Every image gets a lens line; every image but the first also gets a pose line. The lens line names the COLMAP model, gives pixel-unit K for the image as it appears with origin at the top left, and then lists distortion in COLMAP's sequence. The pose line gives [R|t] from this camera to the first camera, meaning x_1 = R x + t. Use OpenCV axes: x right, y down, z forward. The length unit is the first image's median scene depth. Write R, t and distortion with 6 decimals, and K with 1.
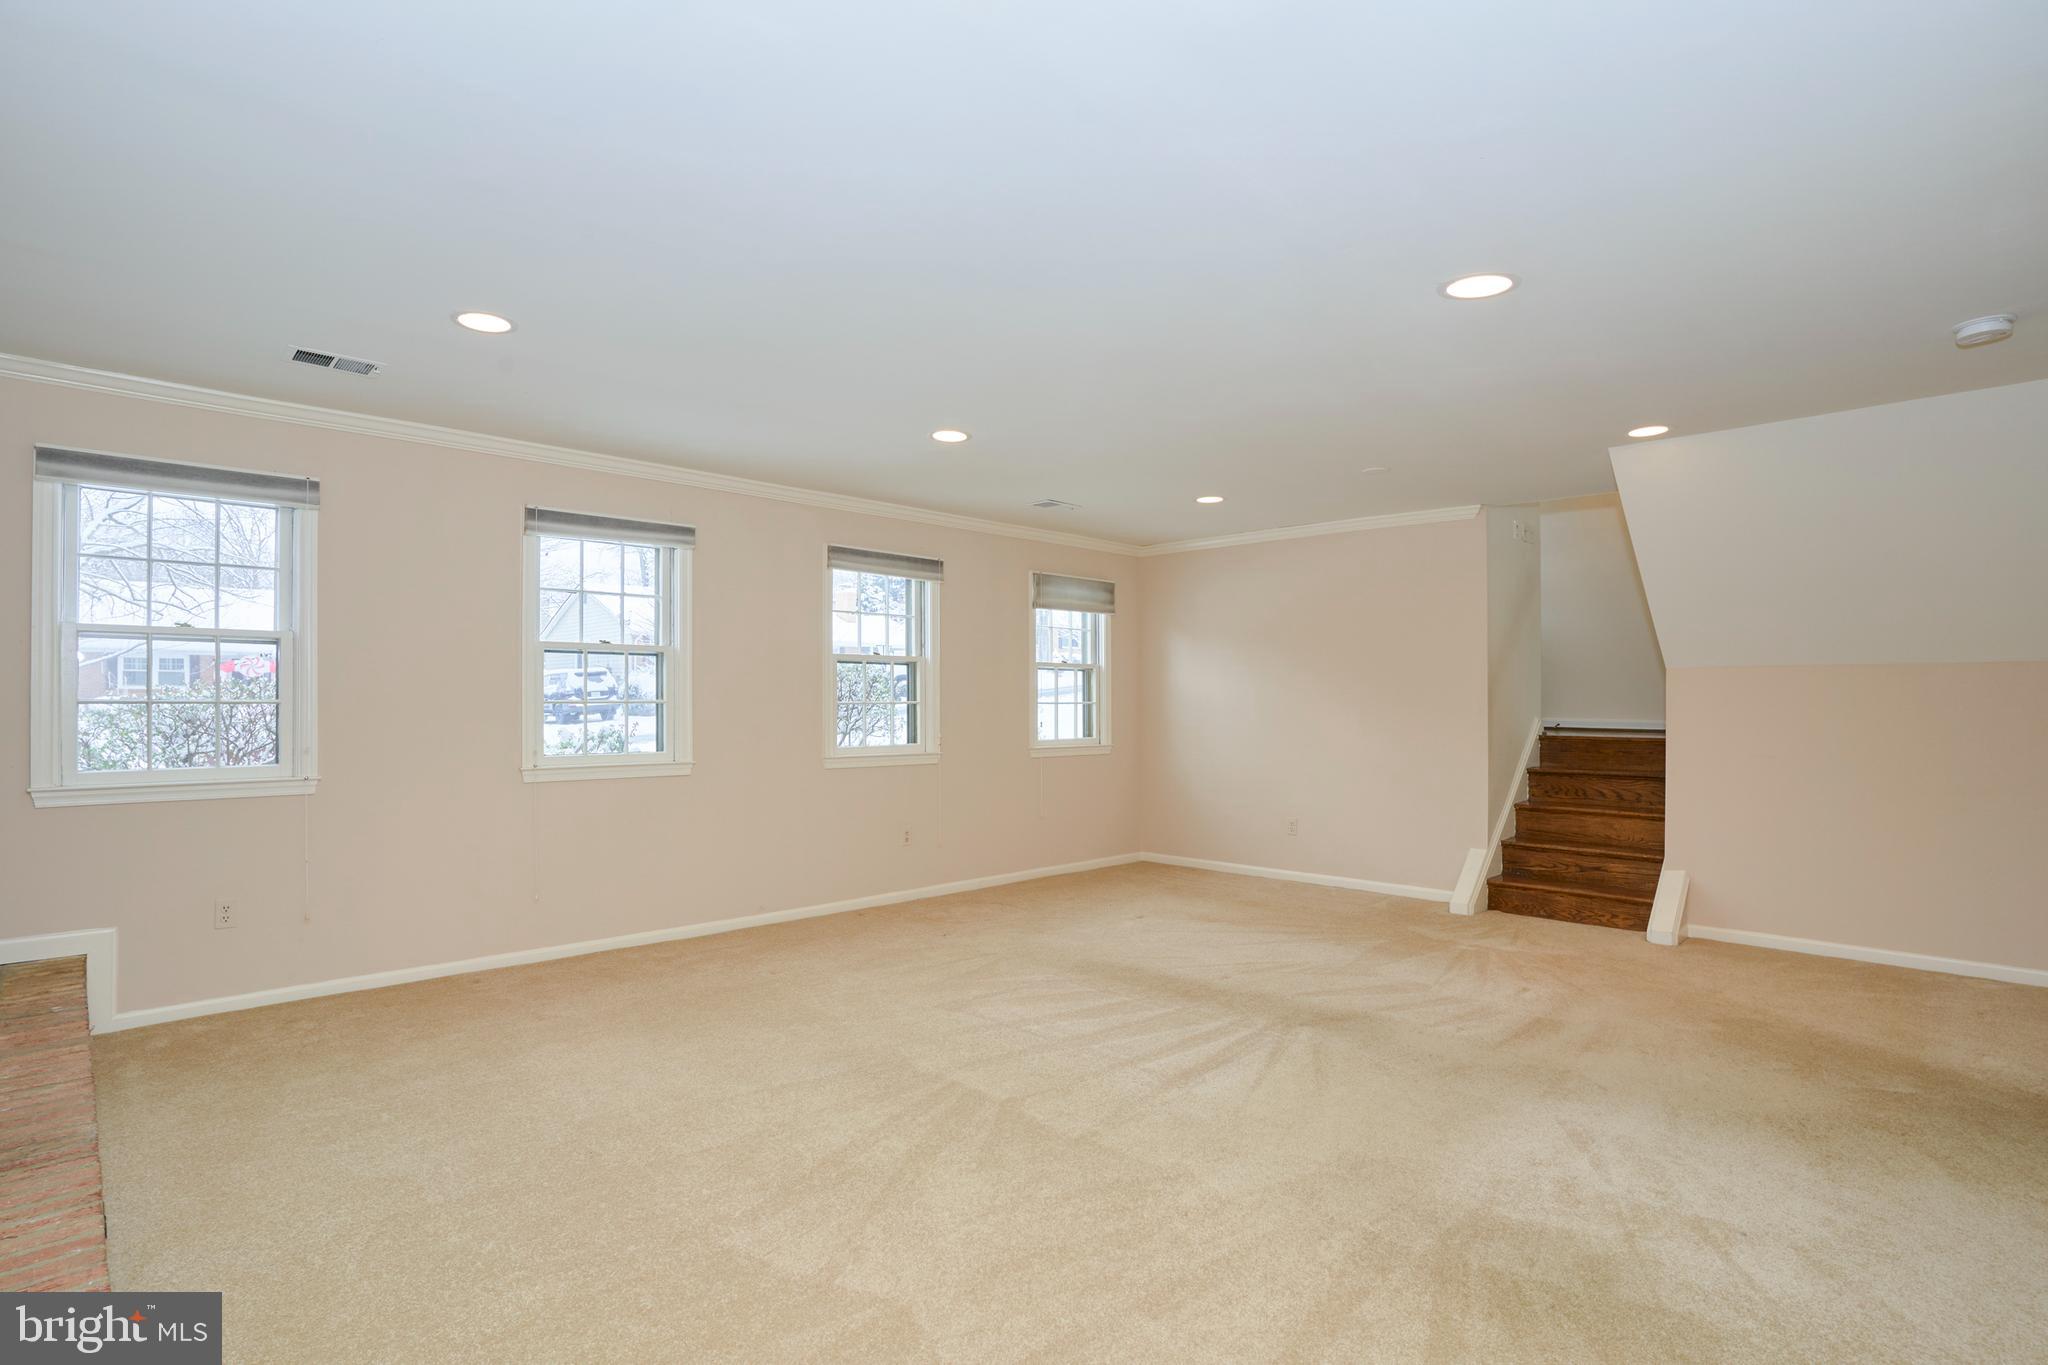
lens RADIAL K [[1024.9, 0, 1012.5], [0, 1024.9, 691.1], [0, 0, 1]] dist [-0.004965, 0.004426]
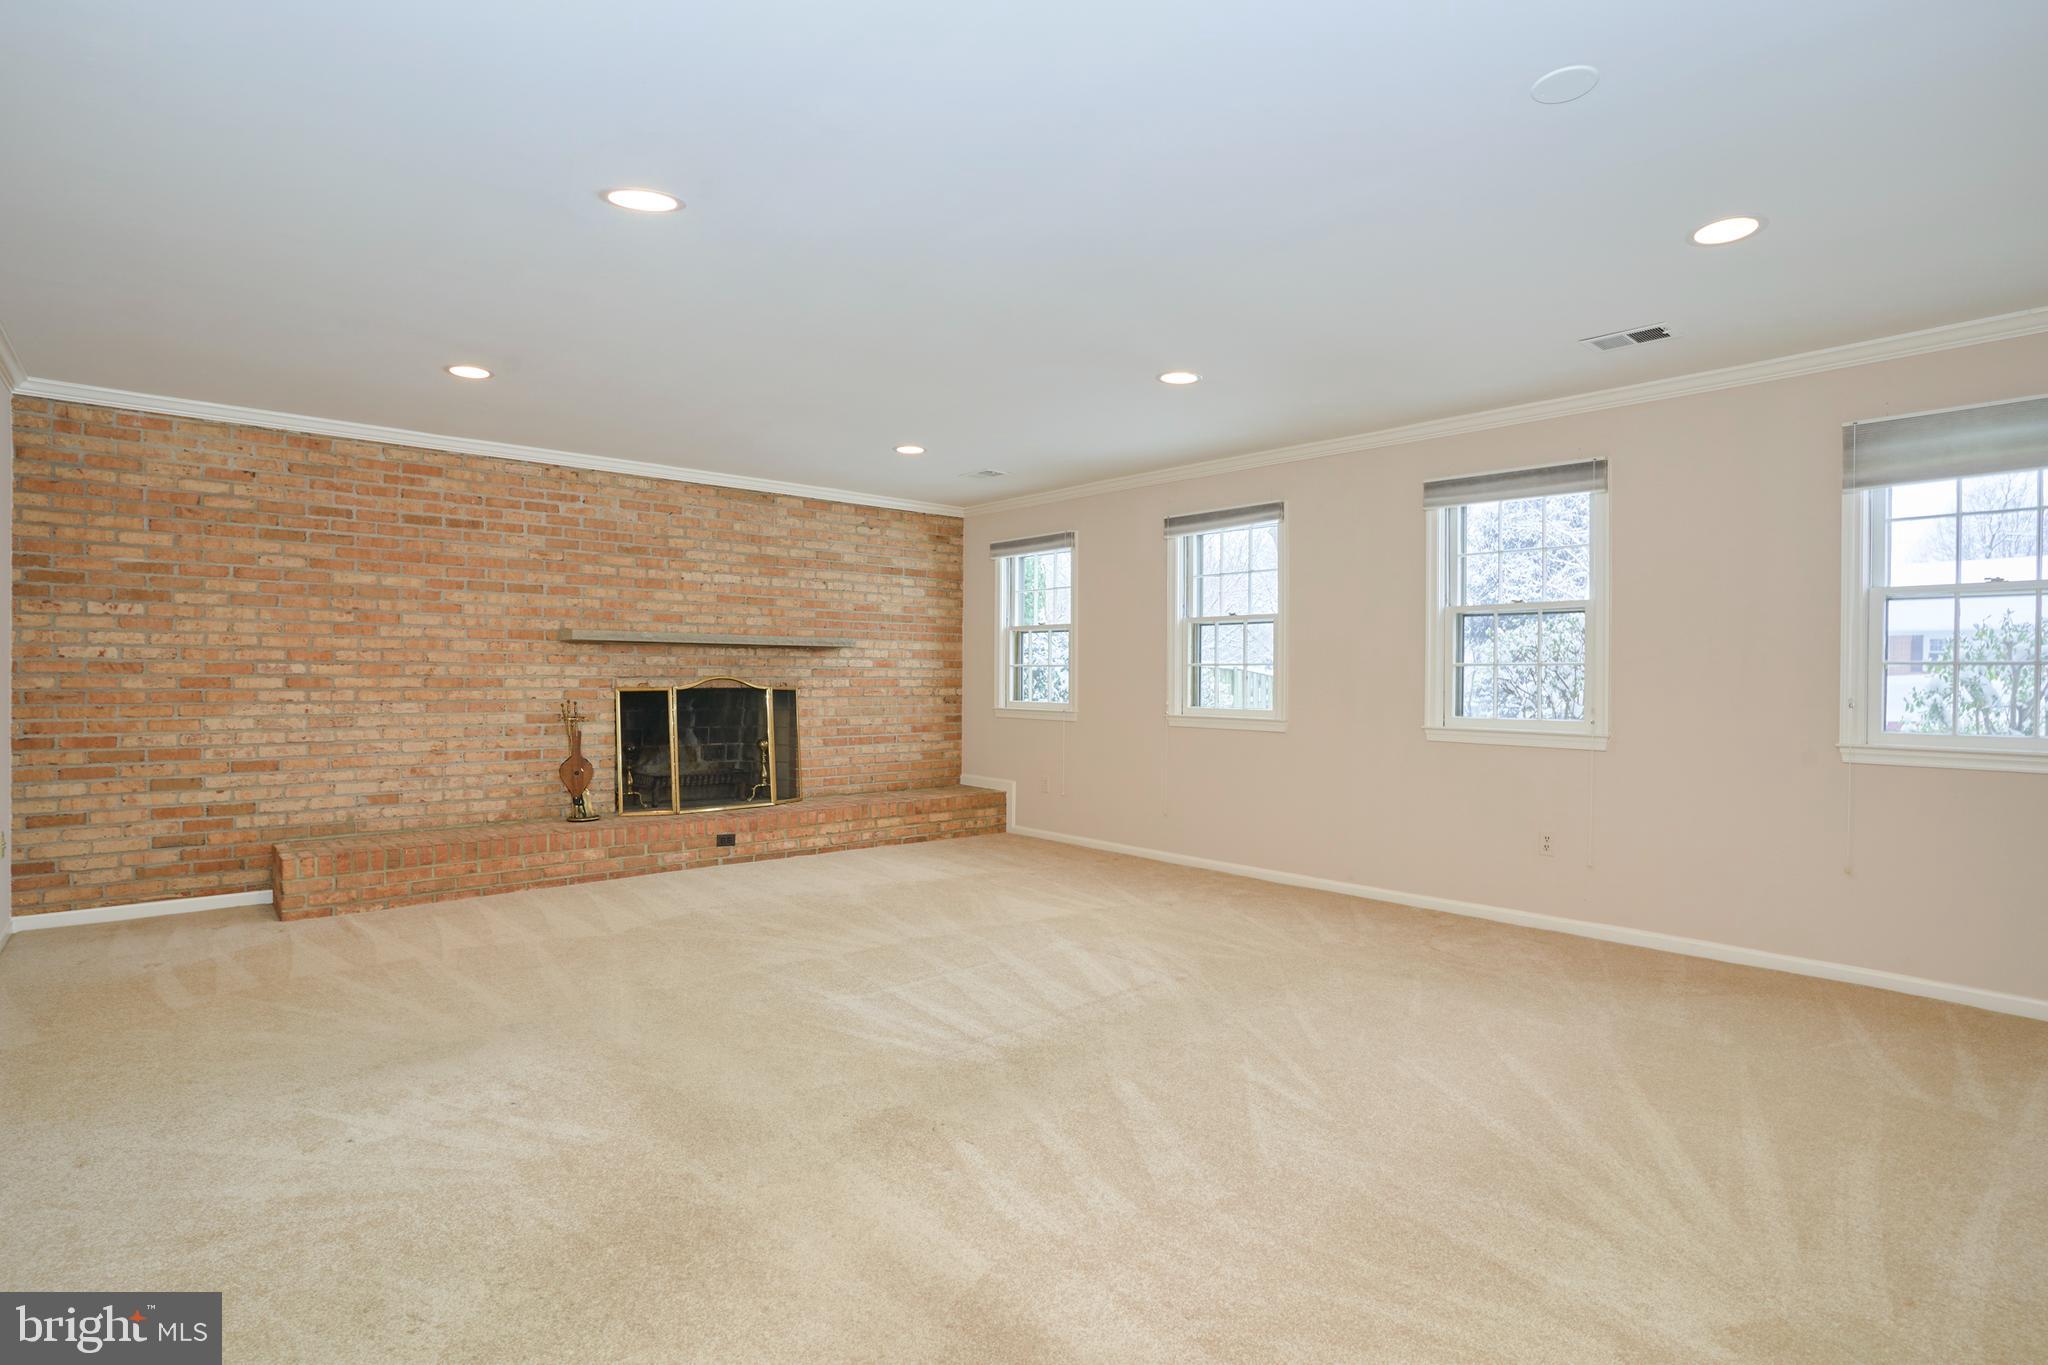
lens RADIAL K [[1024.9, 0, 1007.1], [0, 1024.9, 676.2], [0, 0, 1]] dist [-0.004965, 0.004426]
pose [[-0.035810, 0.009567, -0.999313, 0.466970], [0.013739, 0.999864, 0.009080, 0.005672], [0.999264, -0.013405, -0.035937, 0.452884]]
